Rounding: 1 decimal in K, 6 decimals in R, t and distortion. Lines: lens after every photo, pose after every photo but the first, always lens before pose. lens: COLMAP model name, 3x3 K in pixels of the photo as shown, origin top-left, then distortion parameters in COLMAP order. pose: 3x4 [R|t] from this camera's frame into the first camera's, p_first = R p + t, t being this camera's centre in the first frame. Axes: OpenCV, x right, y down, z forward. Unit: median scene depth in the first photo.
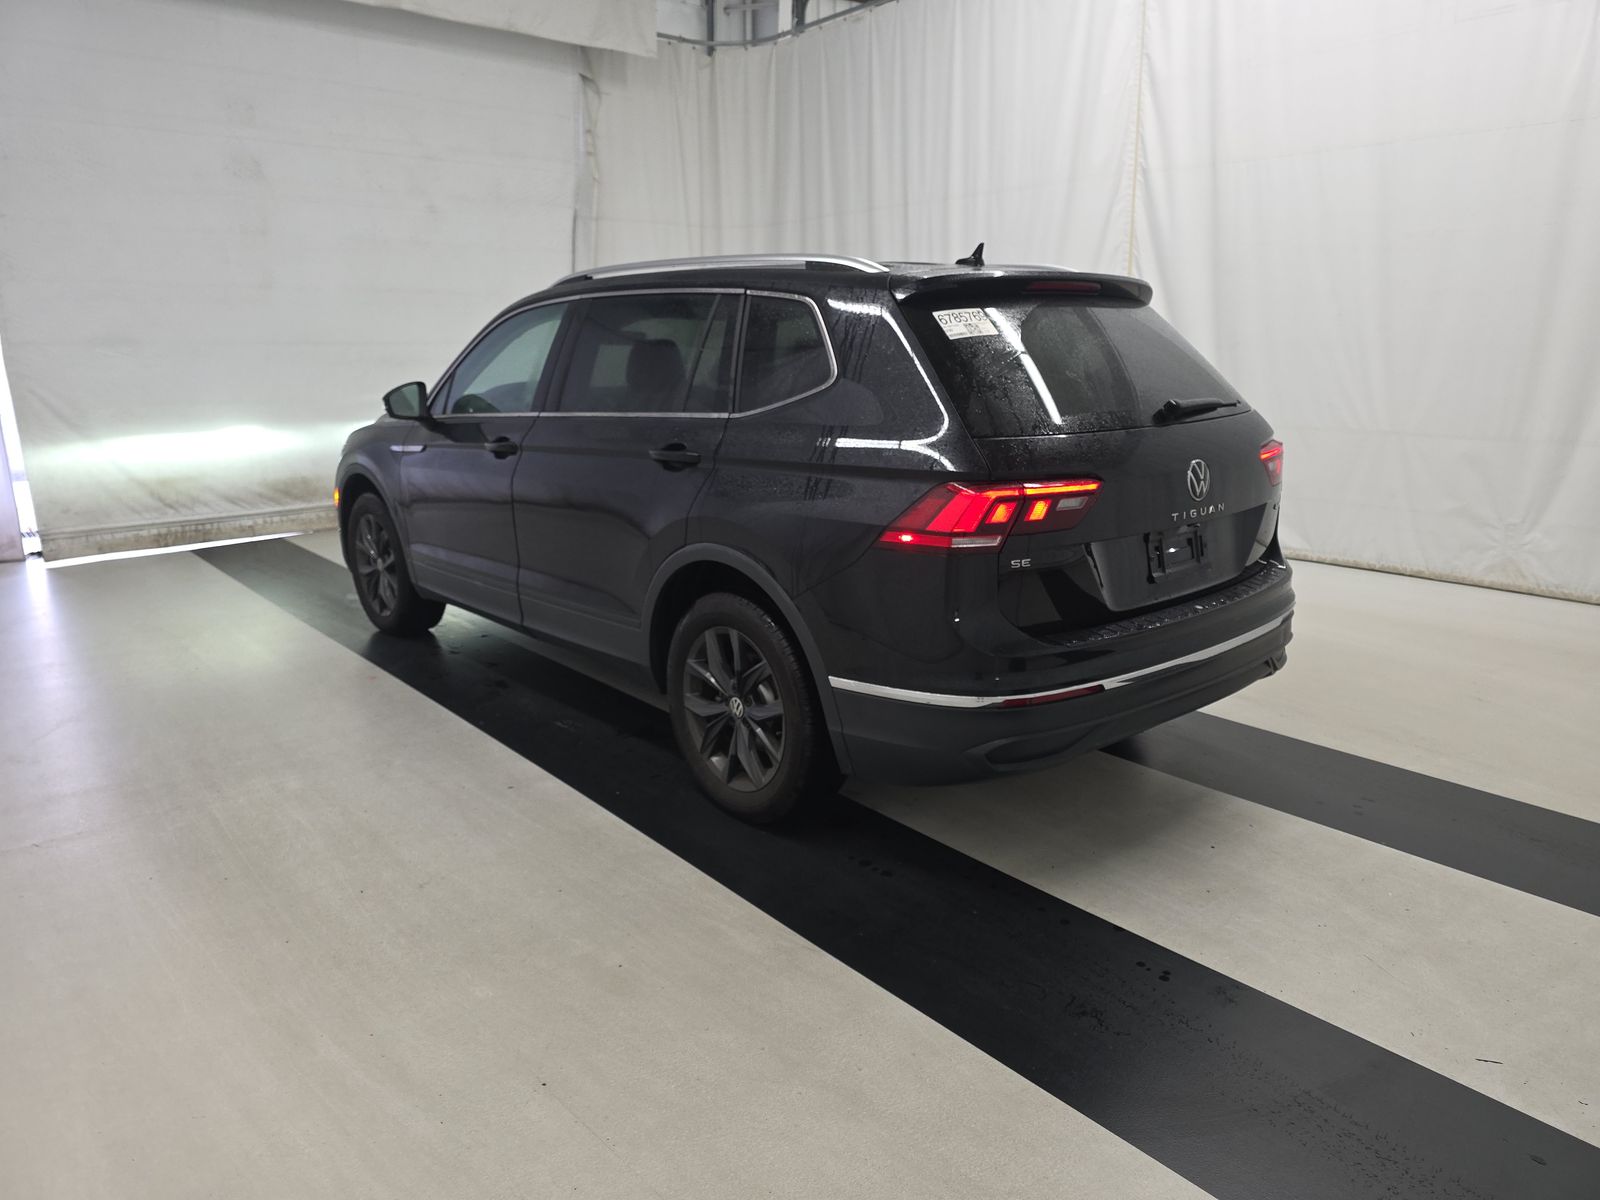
lens RADIAL K [[1142.8, 0, 825.9], [0, 1142.8, 608.2], [0, 0, 1]] dist [0.070190, -0.074837]
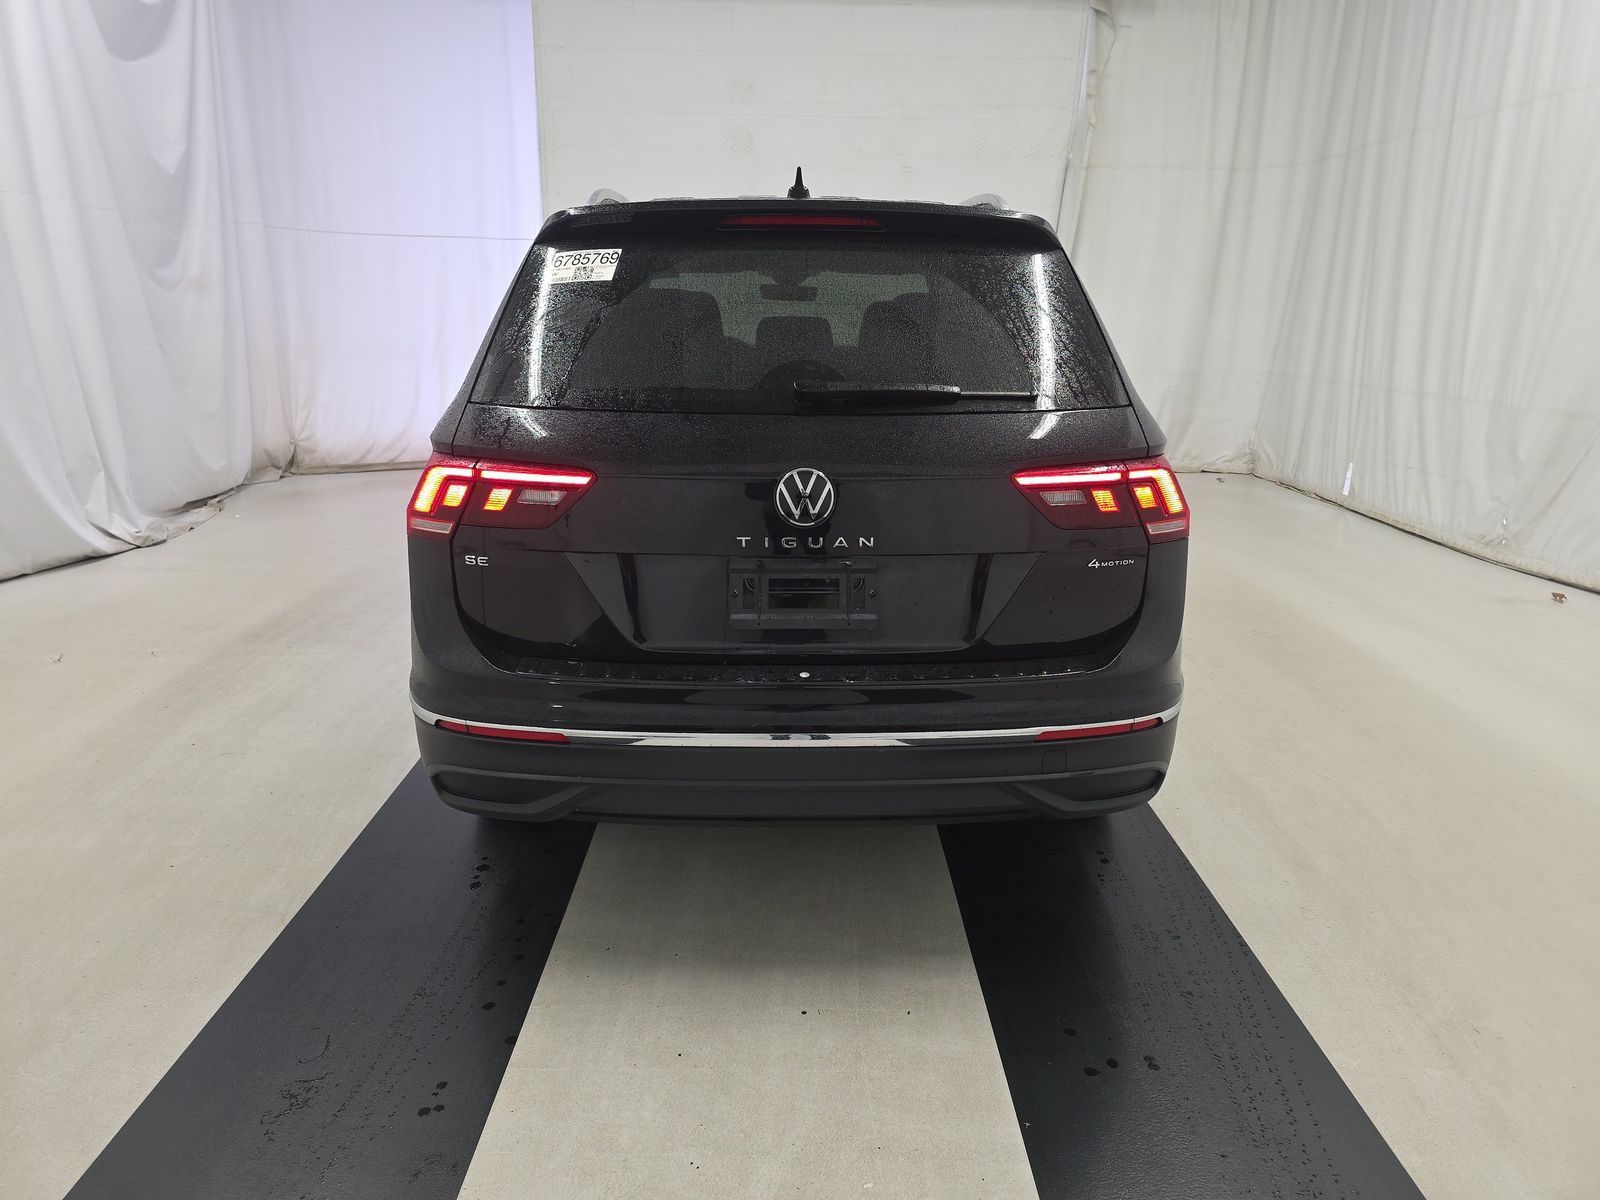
lens RADIAL K [[1142.8, 0, 825.9], [0, 1142.8, 608.2], [0, 0, 1]] dist [0.070190, -0.074837]
pose [[0.746652, 0.187790, -0.638159, 0.622216], [-0.171023, 0.981270, 0.088659, -0.085107], [0.642855, 0.042943, 0.764783, 0.376498]]
